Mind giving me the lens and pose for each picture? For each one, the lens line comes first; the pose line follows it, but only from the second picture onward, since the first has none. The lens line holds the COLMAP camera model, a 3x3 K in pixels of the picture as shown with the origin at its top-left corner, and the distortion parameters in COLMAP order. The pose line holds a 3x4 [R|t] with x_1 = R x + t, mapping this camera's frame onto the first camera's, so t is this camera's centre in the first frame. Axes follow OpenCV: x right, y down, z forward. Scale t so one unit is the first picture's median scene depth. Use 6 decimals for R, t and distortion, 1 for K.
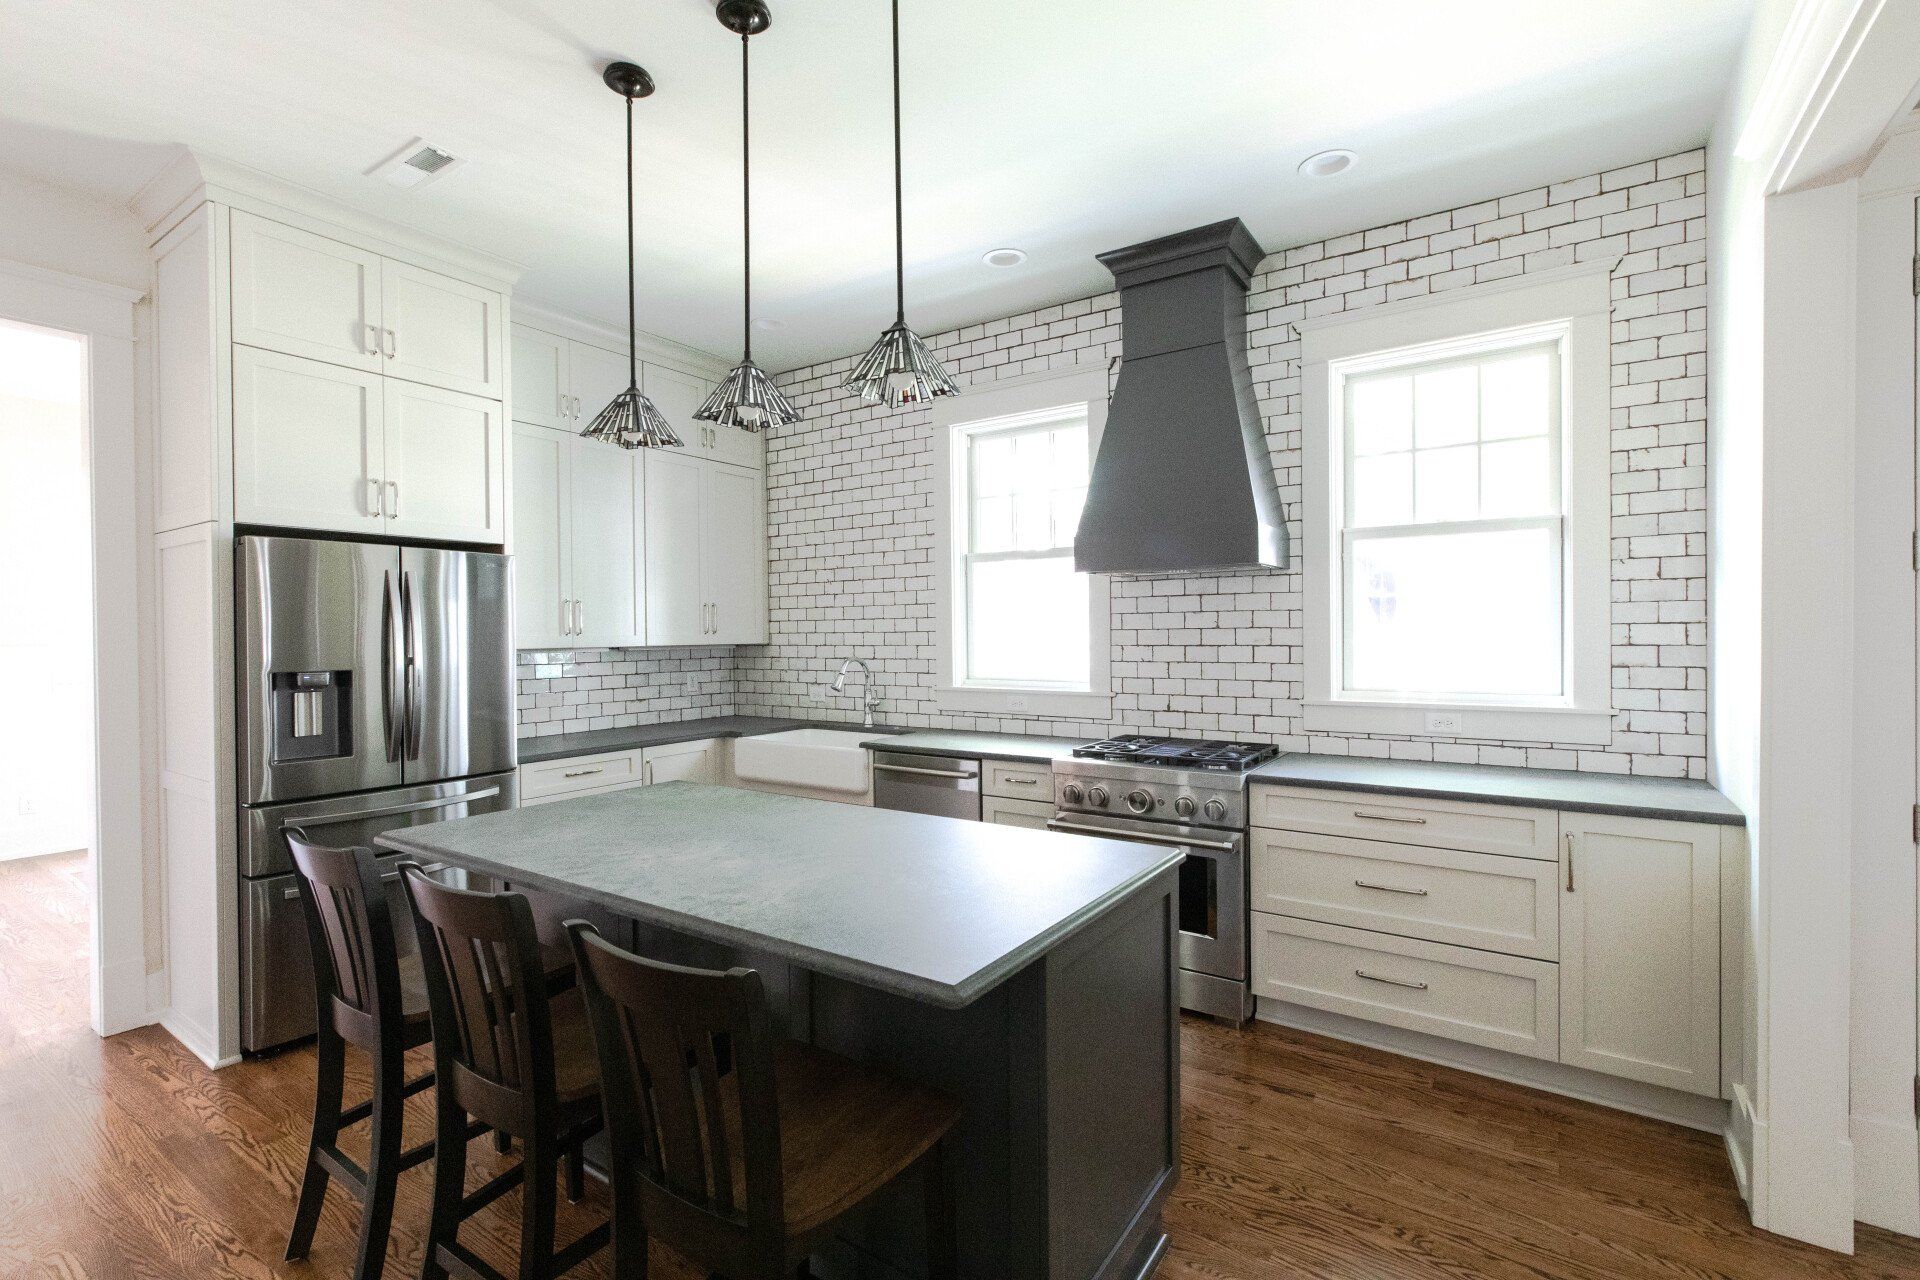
lens RADIAL K [[852.5, 0, 961.1], [0, 852.5, 635.7], [0, 0, 1]] dist [-0.000305, -0.000129]
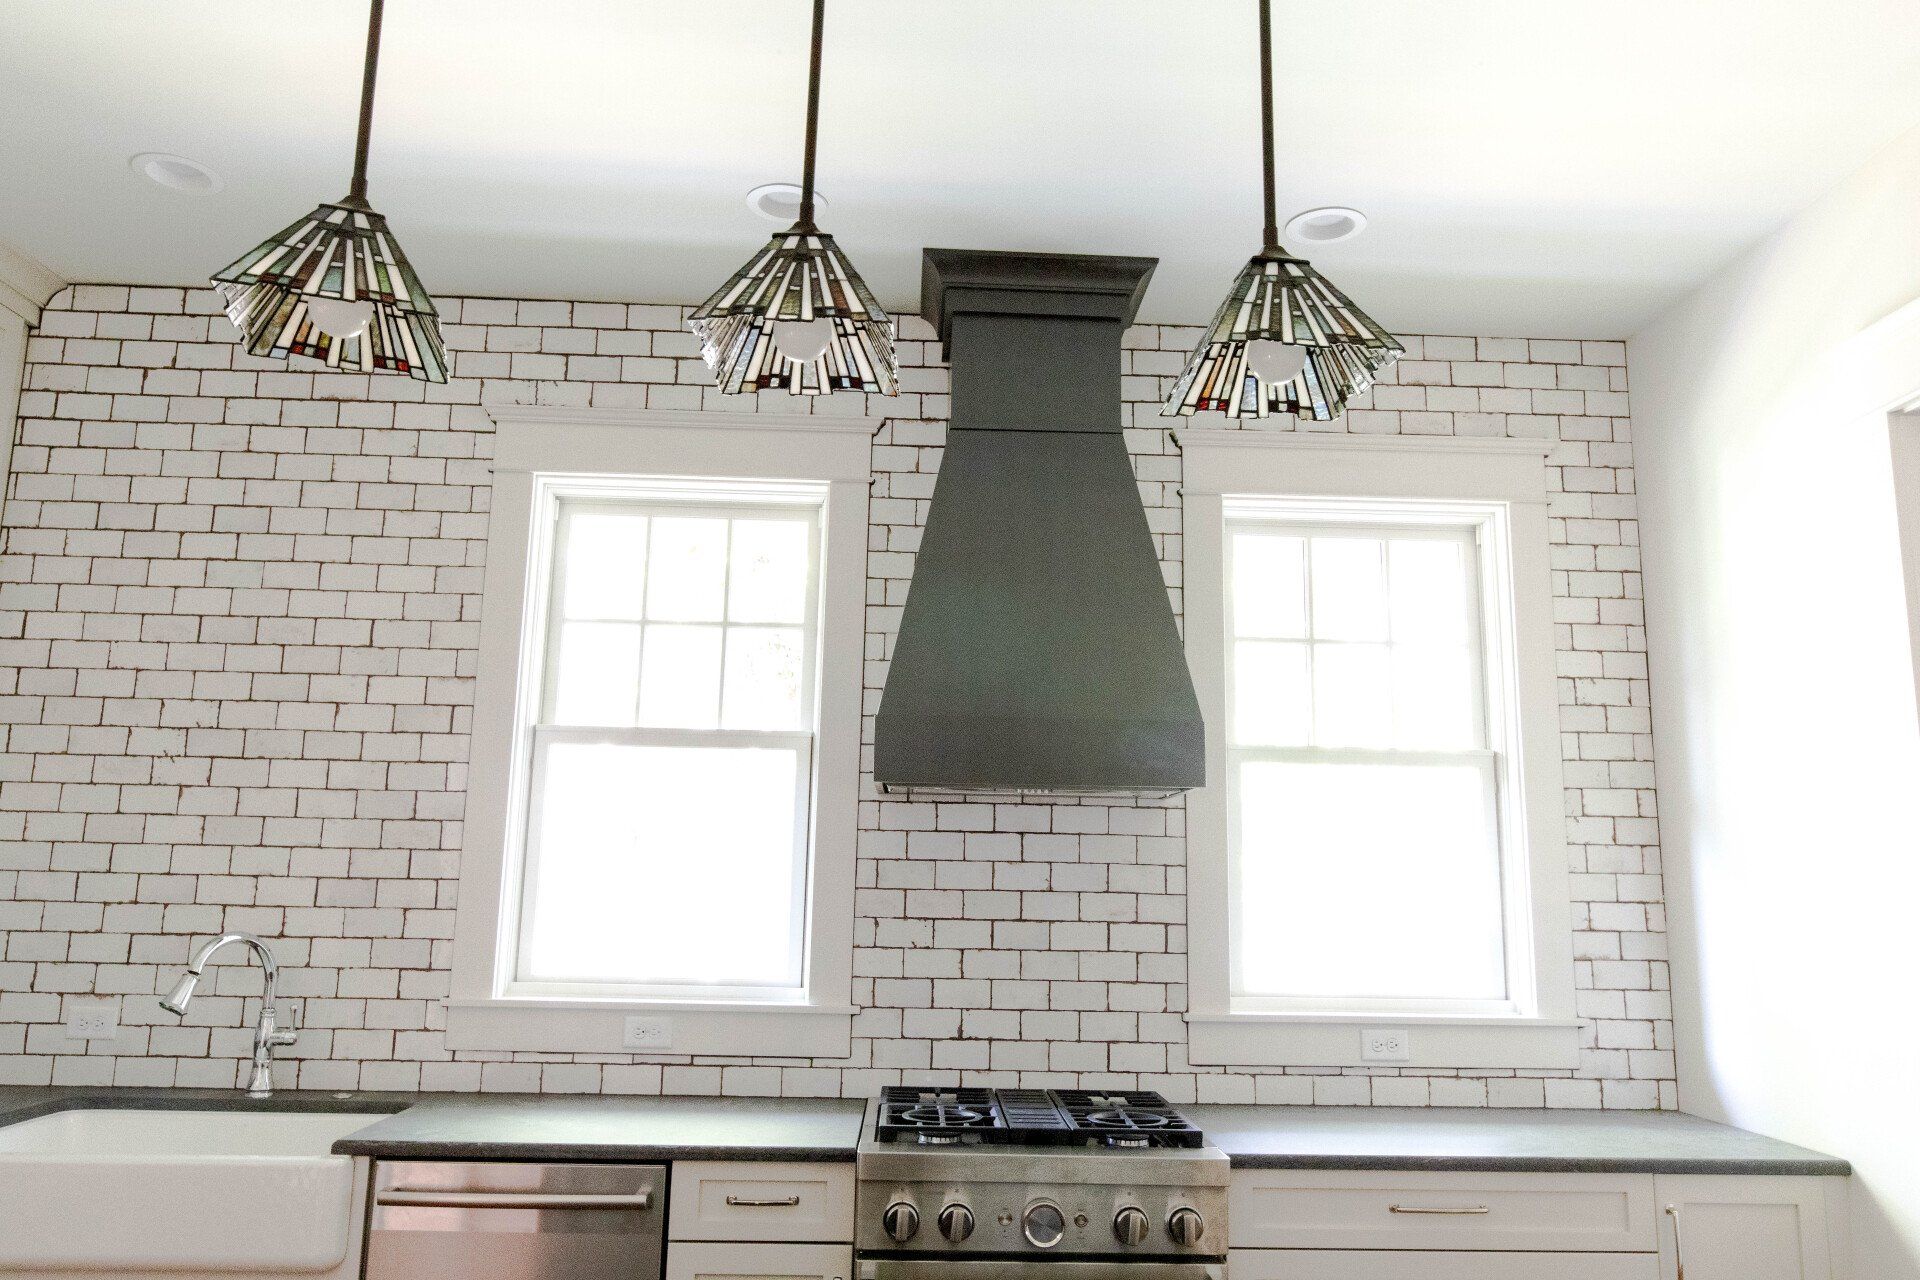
lens RADIAL K [[1343.1, 0, 958.8], [0, 1343.1, 634.0], [0, 0, 1]] dist [-0.001199, -0.002263]
pose [[0.808343, 0.133885, 0.573285, -0.318054], [-0.025597, 0.980869, -0.192981, -0.002485], [-0.588154, 0.141321, 0.796306, 0.274733]]
